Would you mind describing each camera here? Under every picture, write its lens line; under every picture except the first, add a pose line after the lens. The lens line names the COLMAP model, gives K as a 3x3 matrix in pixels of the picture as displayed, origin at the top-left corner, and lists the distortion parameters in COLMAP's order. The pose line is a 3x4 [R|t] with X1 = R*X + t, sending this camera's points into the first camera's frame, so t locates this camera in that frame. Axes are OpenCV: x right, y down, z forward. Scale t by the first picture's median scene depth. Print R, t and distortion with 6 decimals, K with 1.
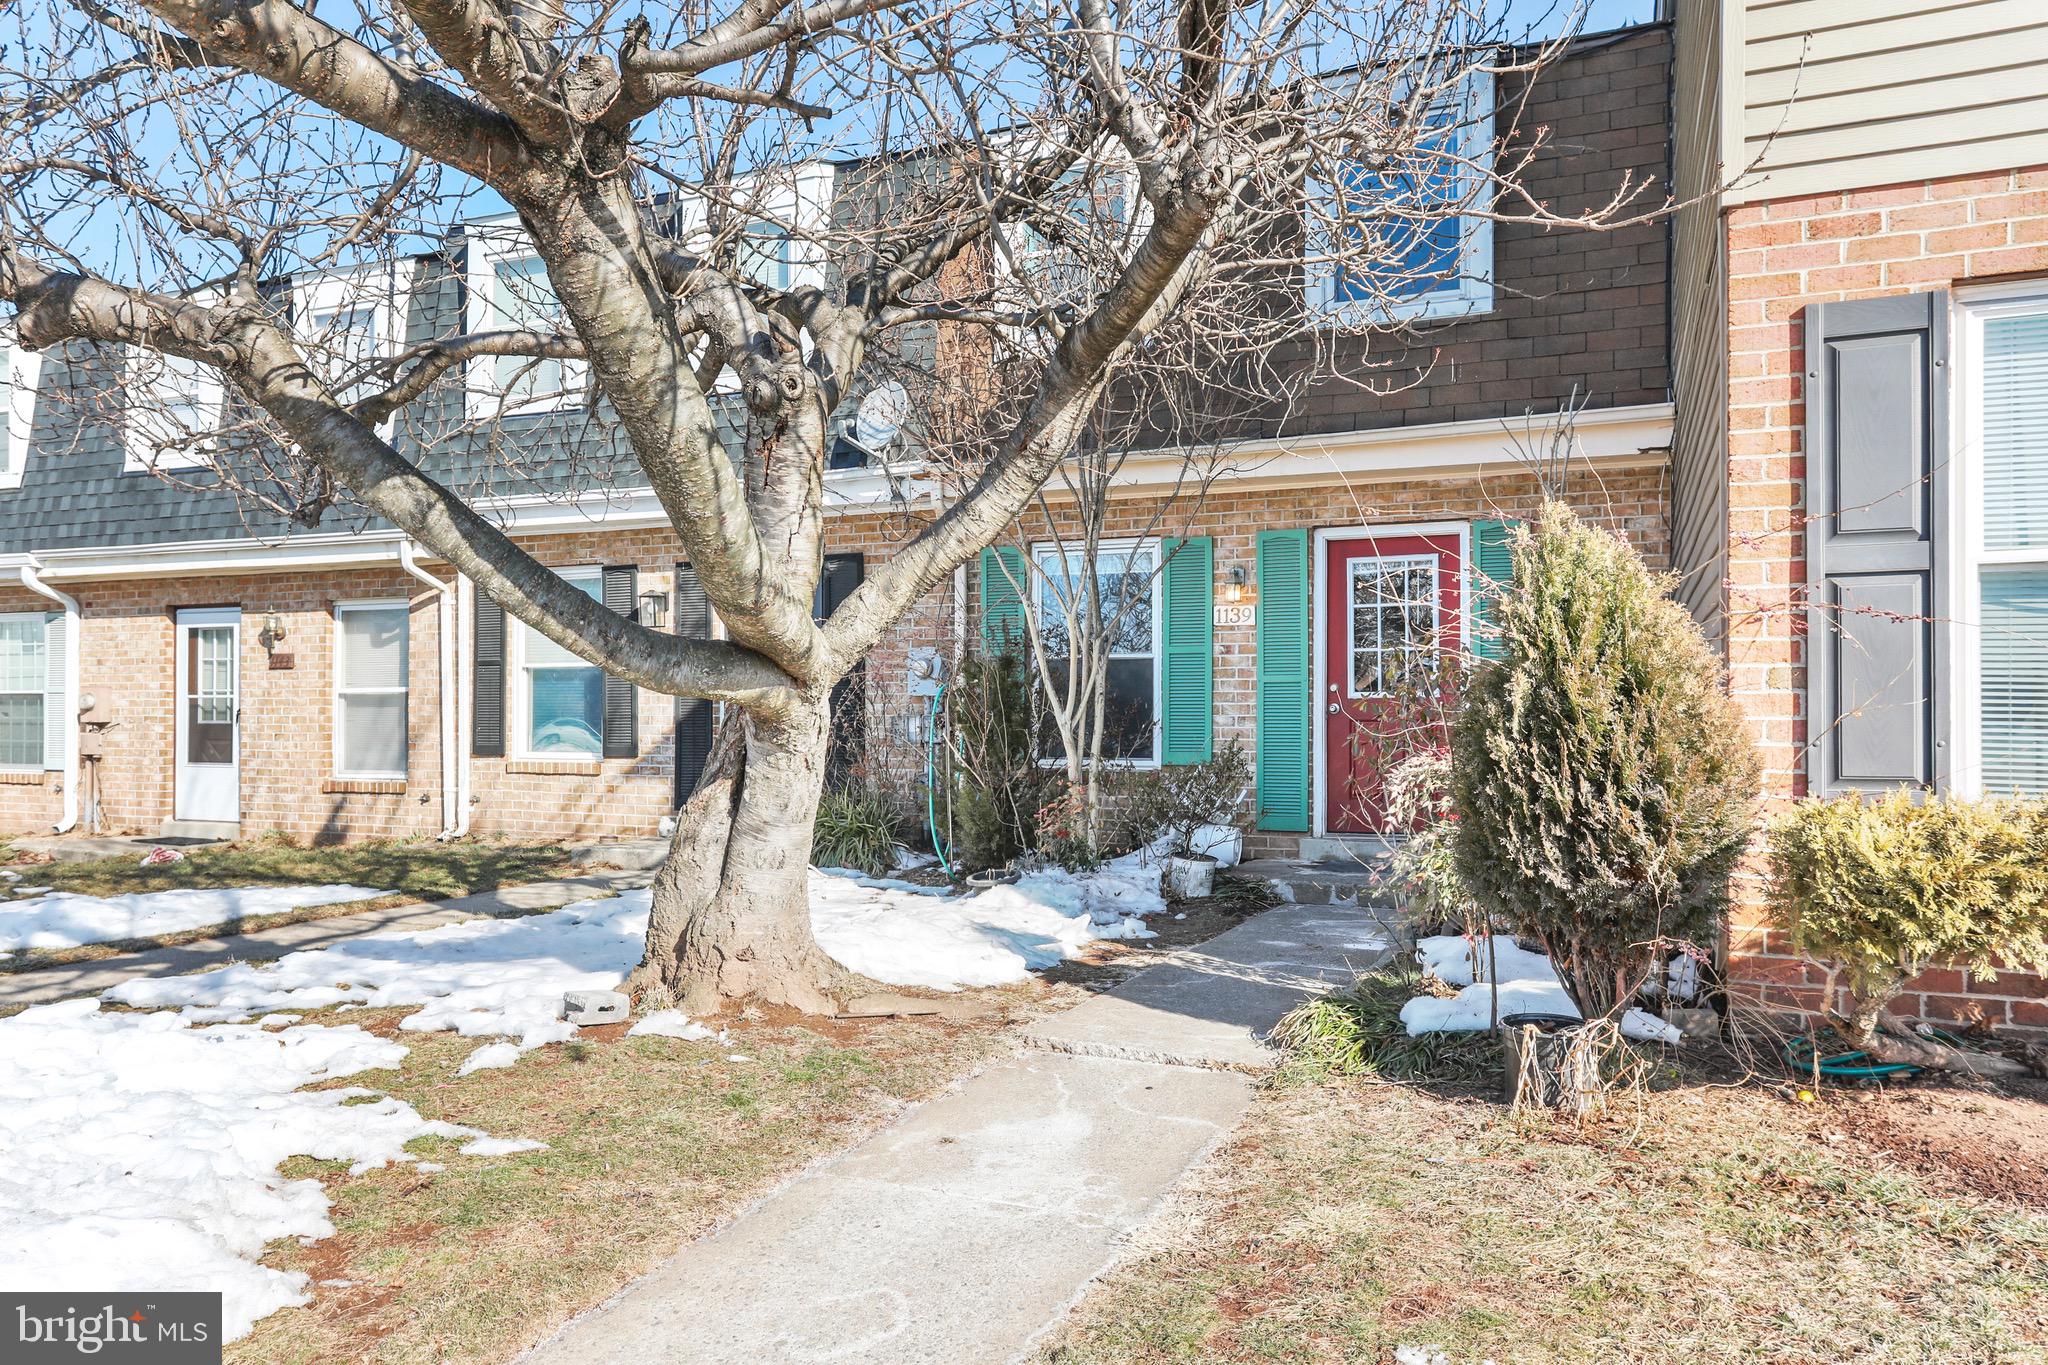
lens RADIAL K [[1443.1, 0, 1022.5], [0, 1443.1, 691.9], [0, 0, 1]] dist [-0.003669, -0.000070]
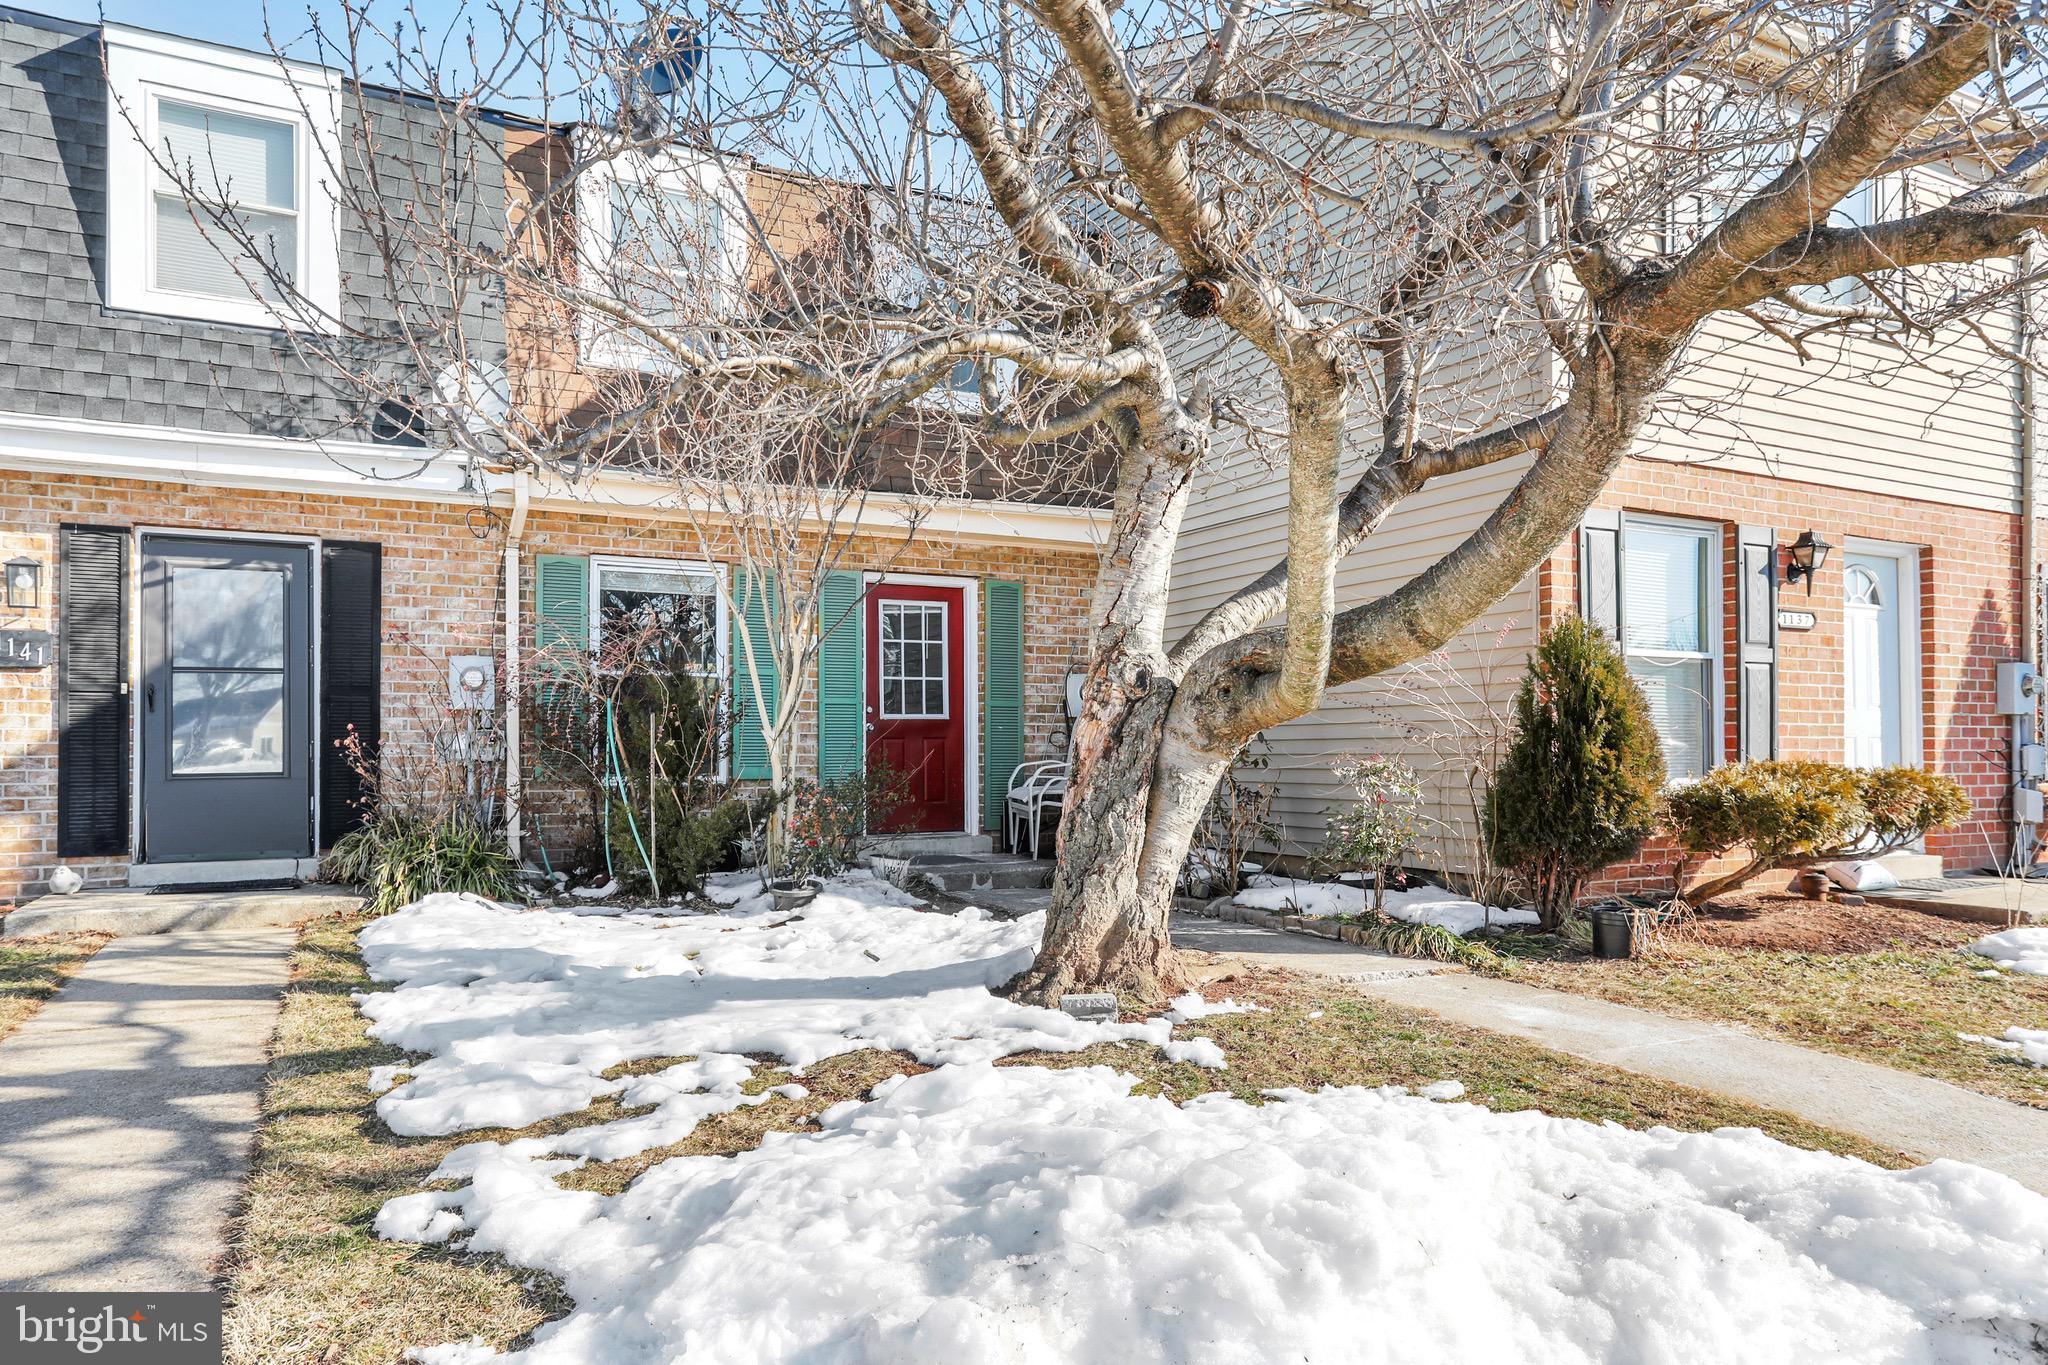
lens RADIAL K [[1364.5, 0, 1023.6], [0, 1364.5, 691.0], [0, 0, 1]] dist [0.004870, 0.001629]
pose [[0.621135, 0.027381, 0.783225, -0.569182], [-0.013392, 0.999614, -0.024325, 0.007236], [-0.783589, 0.004620, 0.621263, 0.221114]]
